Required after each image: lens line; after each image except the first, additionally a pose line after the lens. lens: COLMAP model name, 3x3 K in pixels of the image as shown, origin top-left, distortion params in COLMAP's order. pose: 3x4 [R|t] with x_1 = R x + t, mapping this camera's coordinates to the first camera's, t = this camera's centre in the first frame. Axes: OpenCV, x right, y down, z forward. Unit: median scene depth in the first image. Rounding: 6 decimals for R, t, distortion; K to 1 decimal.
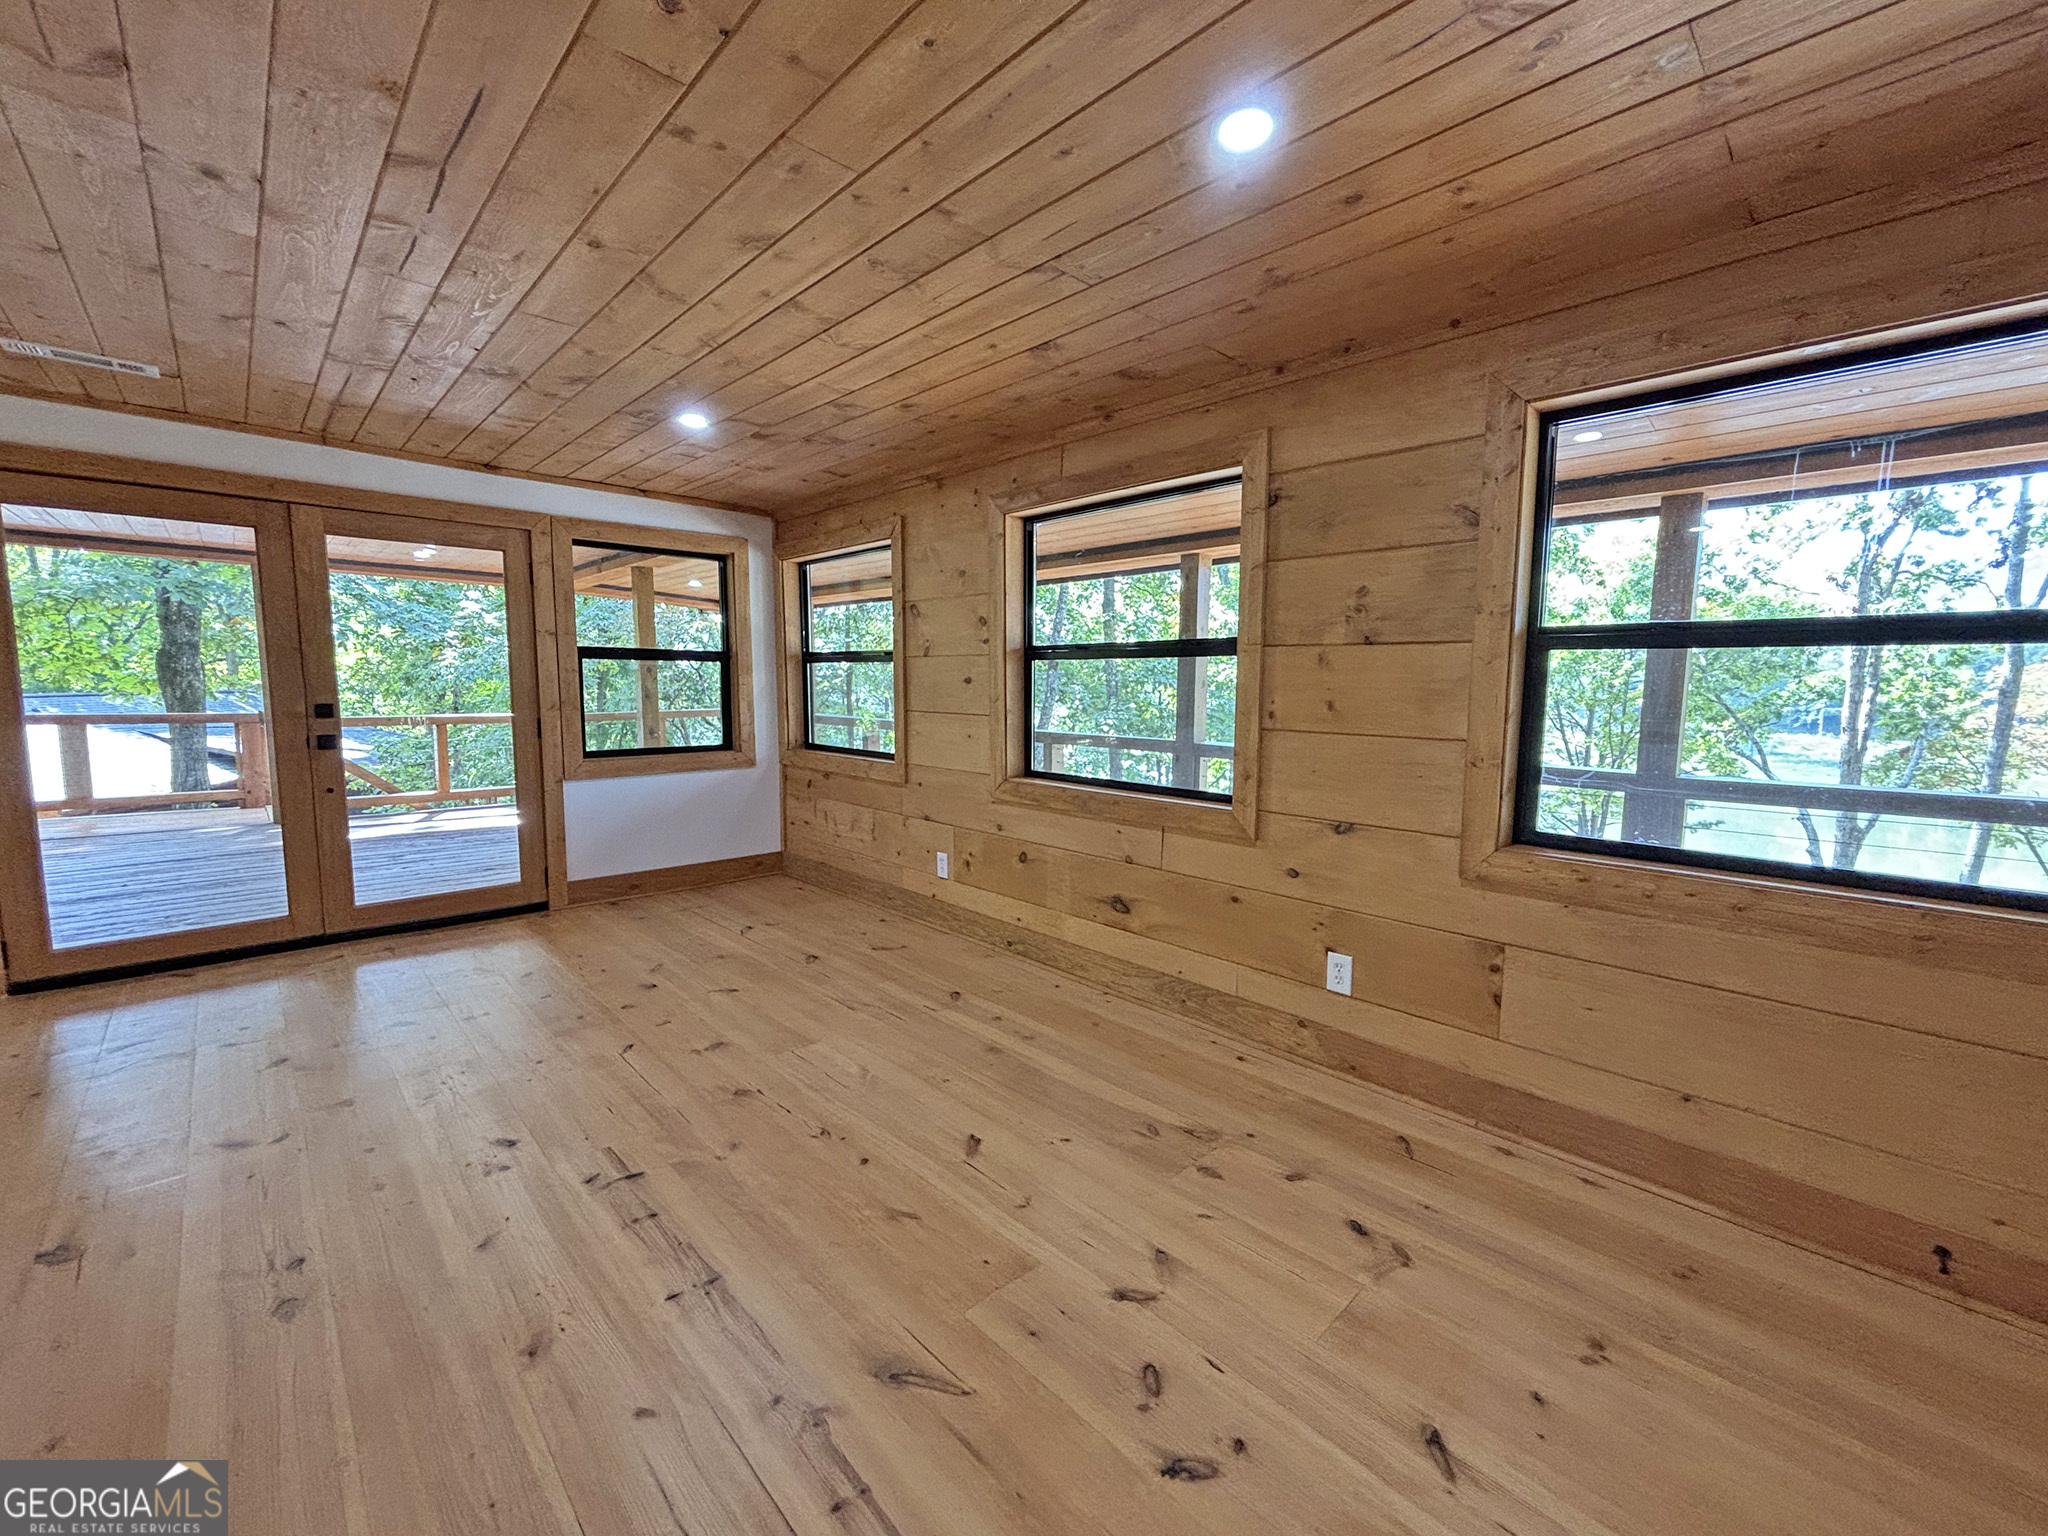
lens RADIAL K [[822.9, 0, 1018.1], [0, 822.9, 772.1], [0, 0, 1]] dist [0.007364, -0.000397]
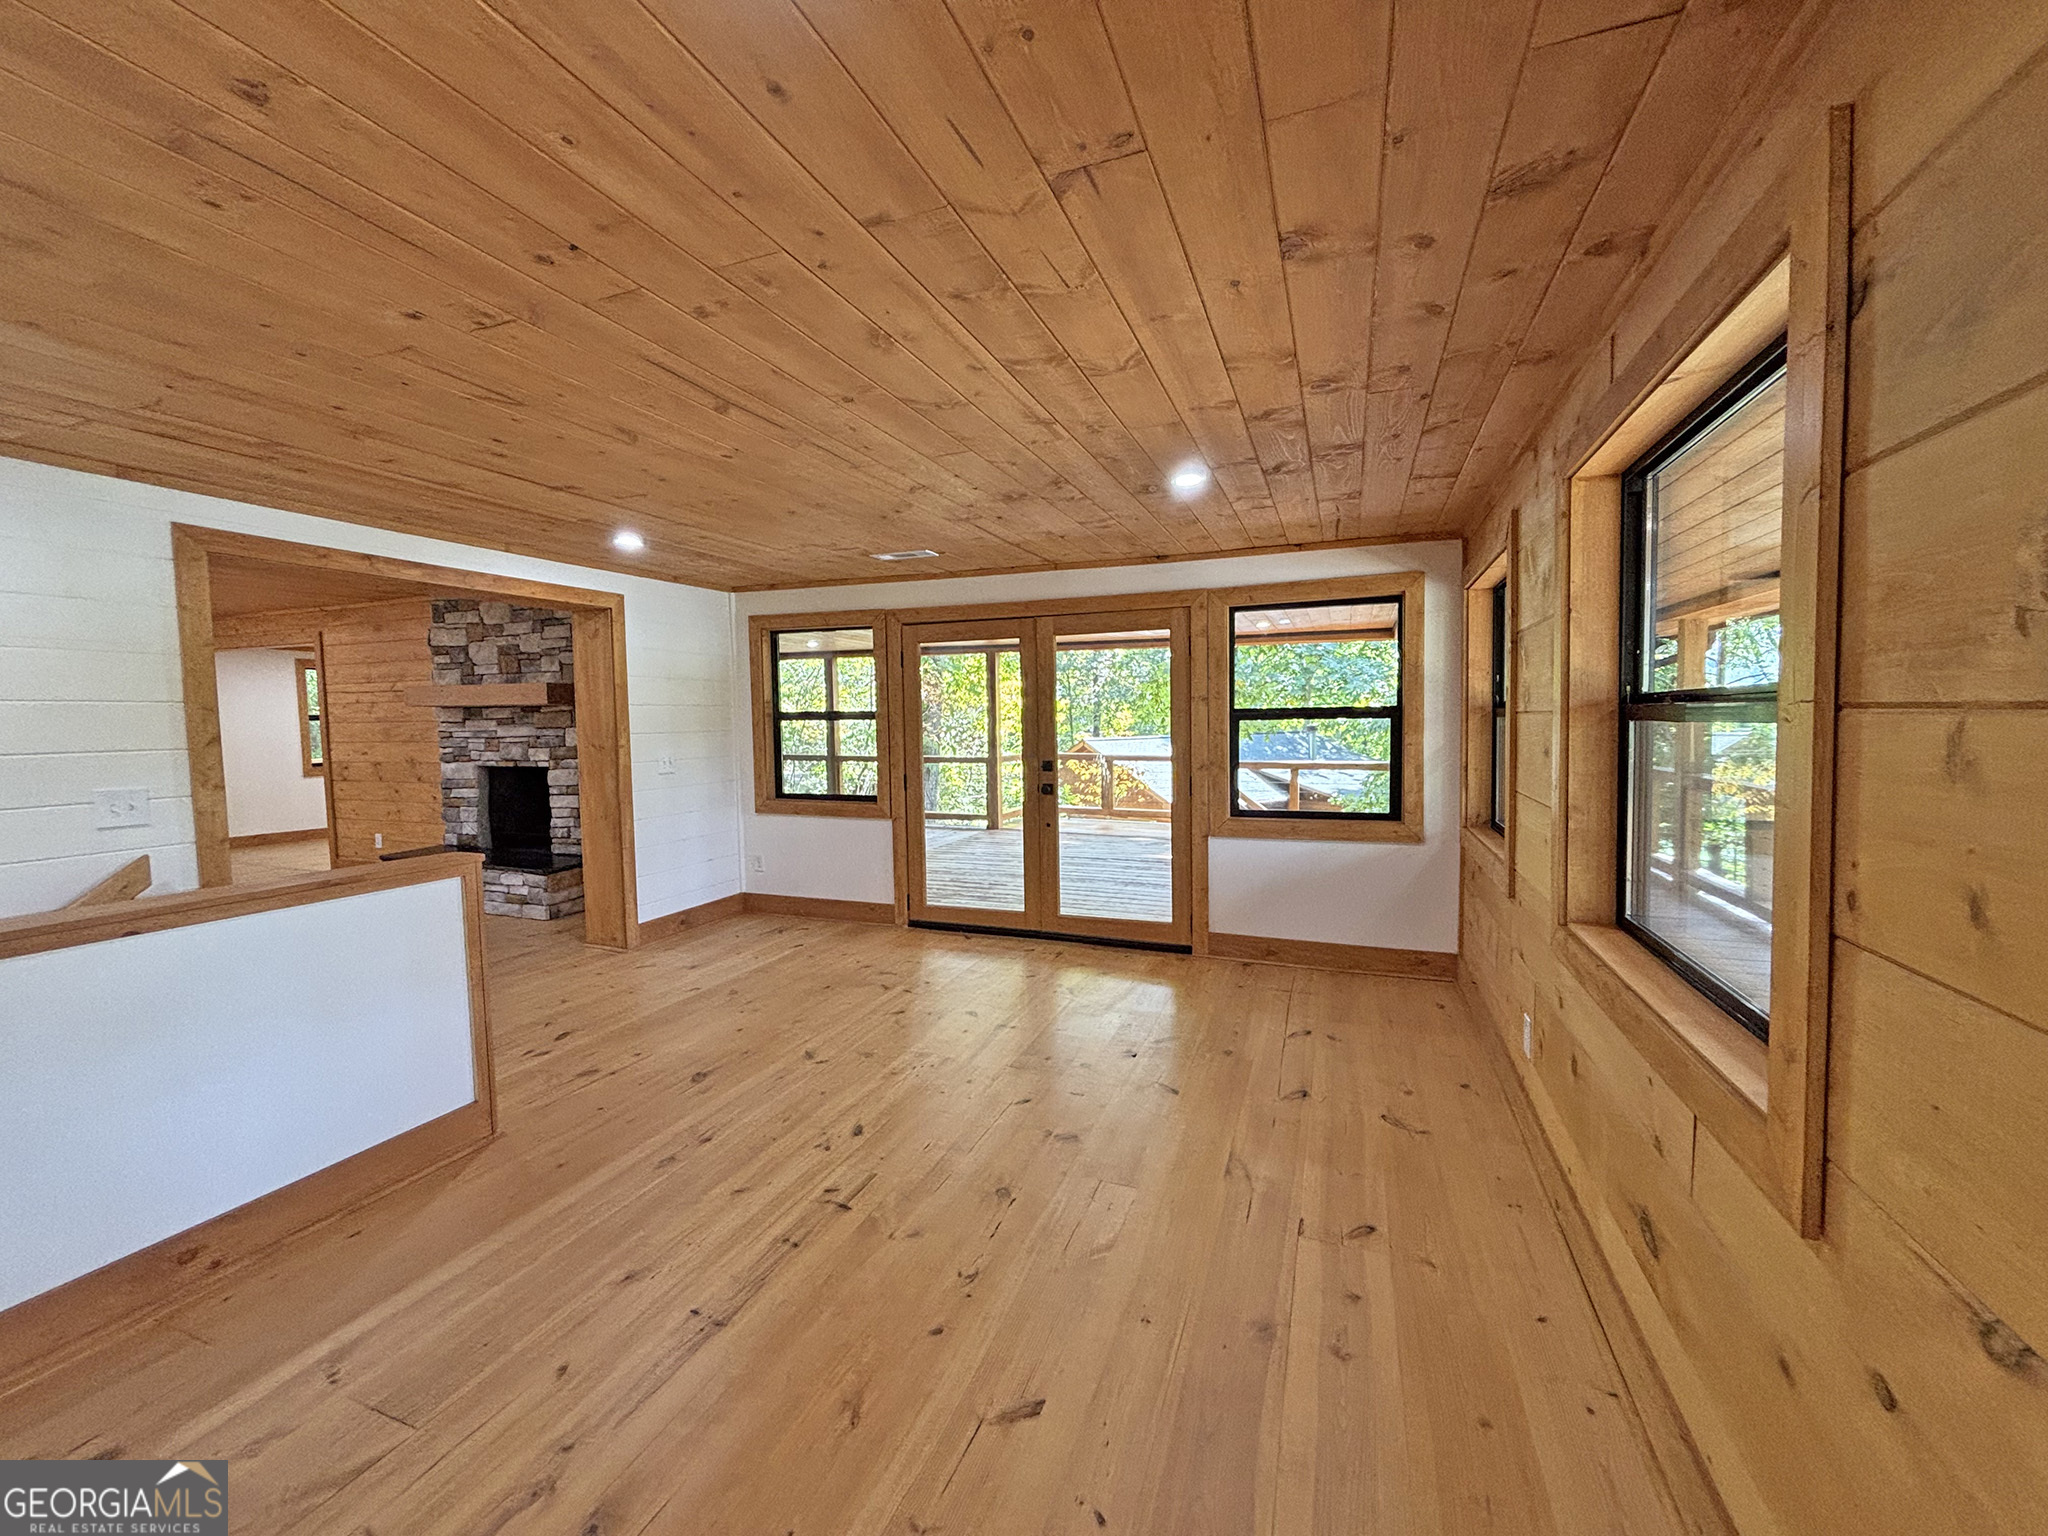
lens RADIAL K [[821.8, 0, 1021.2], [0, 821.8, 767.3], [0, 0, 1]] dist [-0.002008, -0.000103]
pose [[0.424367, 0.038946, -0.904652, 0.370000], [-0.083553, 0.996496, 0.003706, -0.077023], [0.901627, 0.074014, 0.426134, 0.414369]]
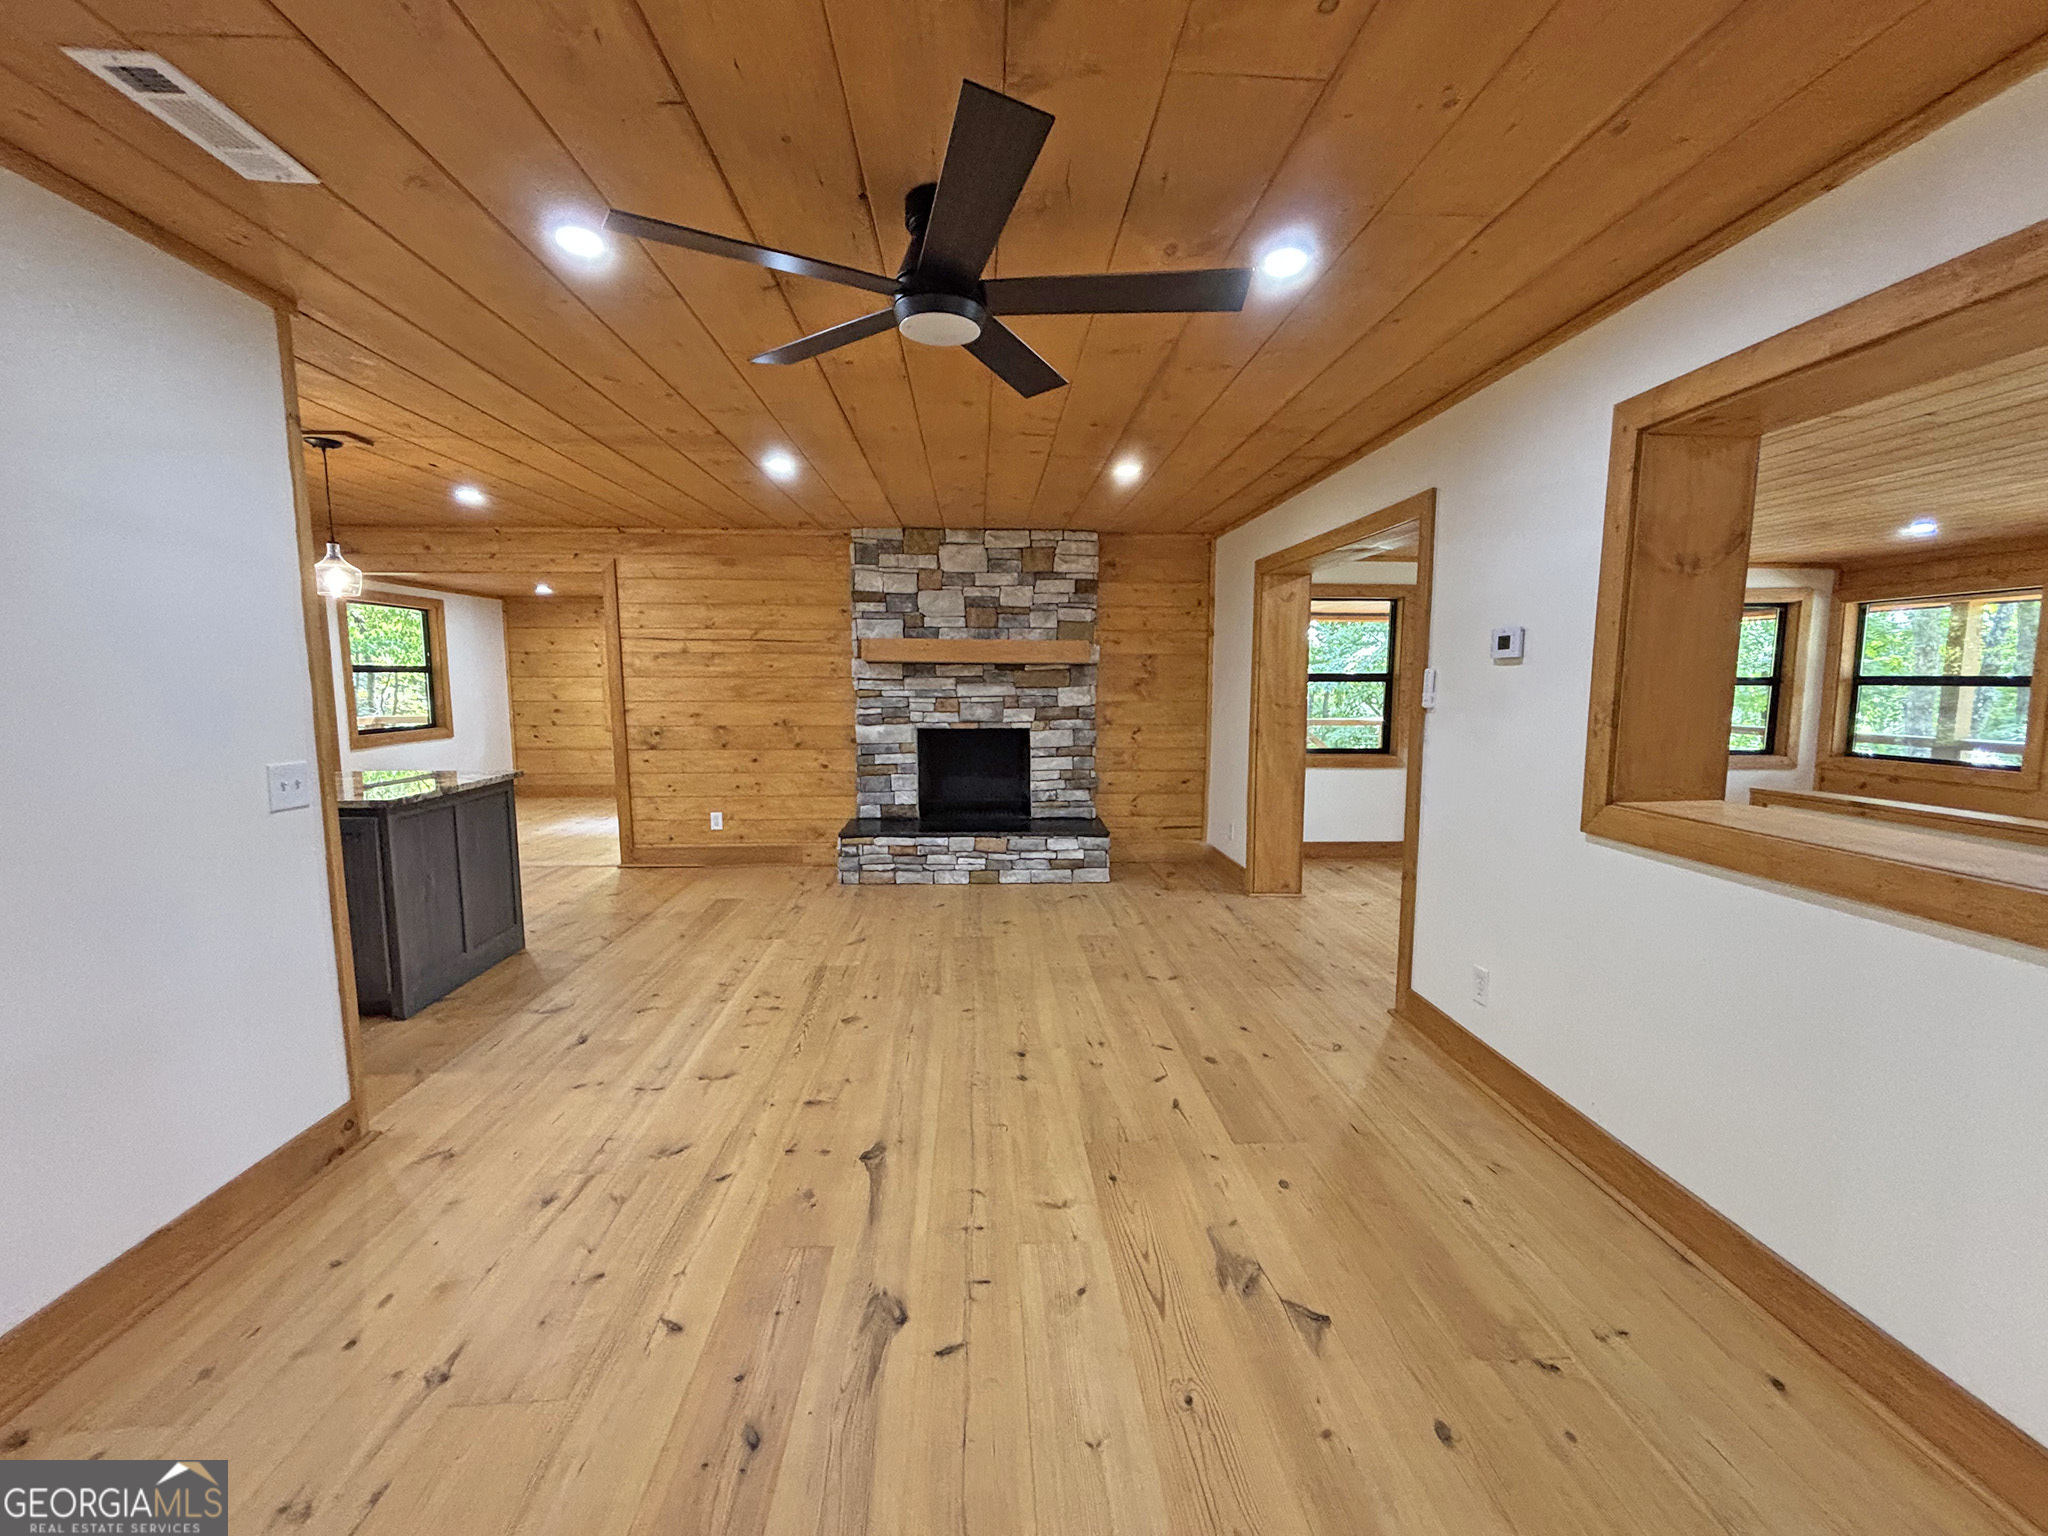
lens RADIAL K [[822.9, 0, 1018.1], [0, 822.9, 772.1], [0, 0, 1]] dist [0.007364, -0.000397]
pose [[0.757798, 0.064165, -0.649327, -0.585537], [-0.064983, 0.997627, 0.022744, 0.068506], [0.649246, 0.024960, 0.760169, -1.060065]]
